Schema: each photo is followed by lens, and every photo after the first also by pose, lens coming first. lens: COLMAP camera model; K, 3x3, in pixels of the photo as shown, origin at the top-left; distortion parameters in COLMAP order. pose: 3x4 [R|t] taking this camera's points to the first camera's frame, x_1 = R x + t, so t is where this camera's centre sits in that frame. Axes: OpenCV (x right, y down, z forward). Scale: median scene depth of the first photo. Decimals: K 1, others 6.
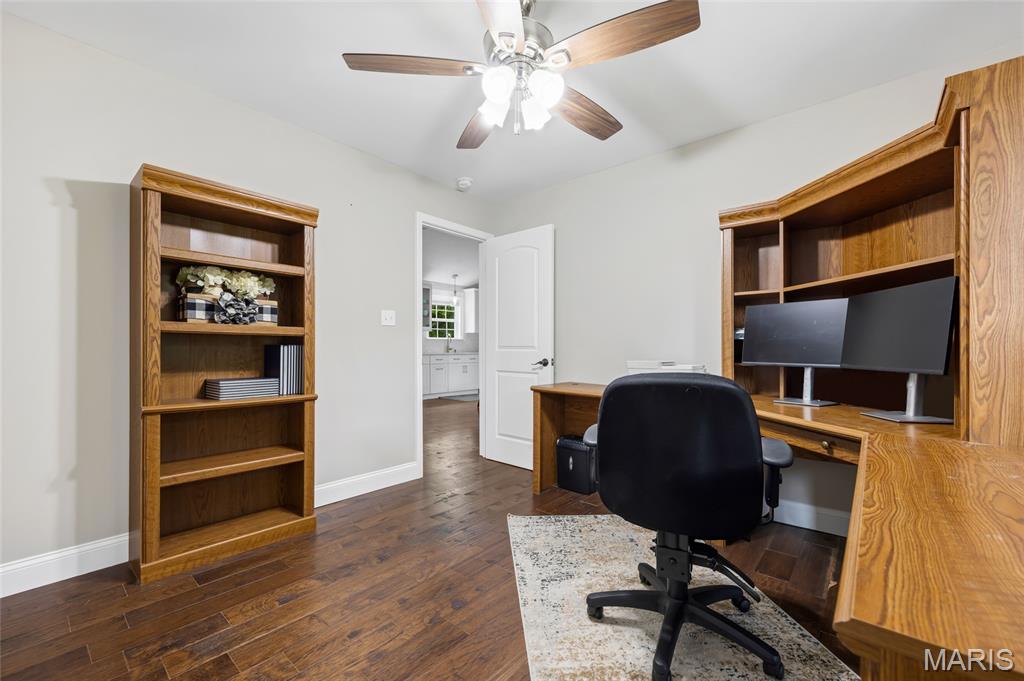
lens RADIAL K [[416.3, 0, 510.8], [0, 416.3, 337.2], [0, 0, 1]] dist [0.004416, -0.000295]
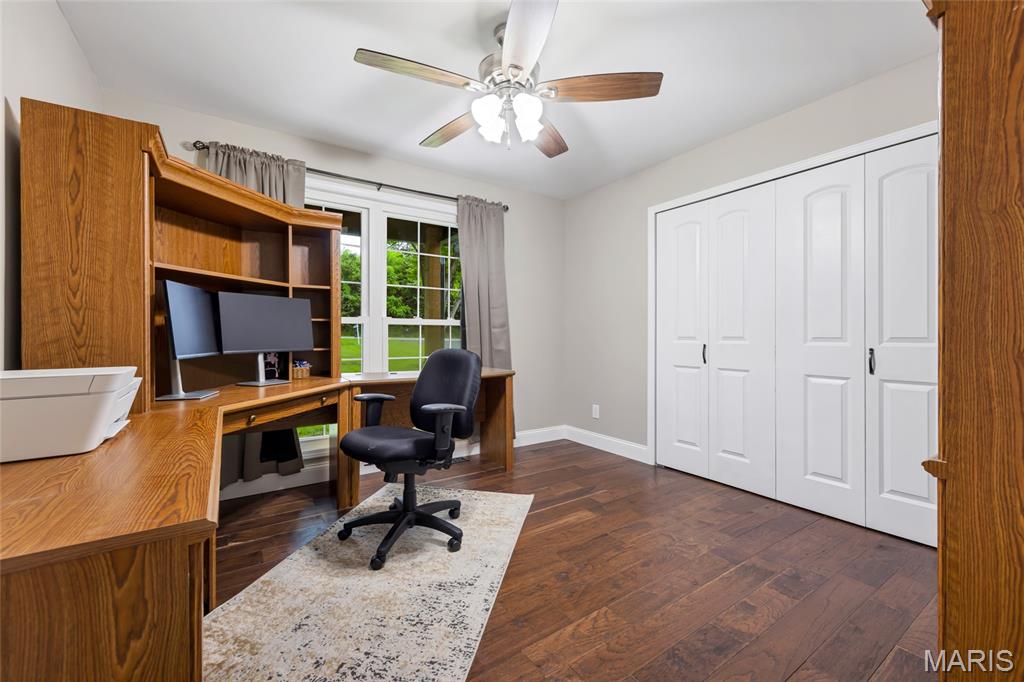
lens RADIAL K [[416.3, 0, 510.8], [0, 416.3, 337.7], [0, 0, 1]] dist [0.004416, -0.000295]
pose [[-0.965762, -0.000165, 0.259431, -0.253130], [-0.004550, 0.999857, -0.016300, 0.043792], [-0.259391, -0.016922, -0.965624, 1.904330]]
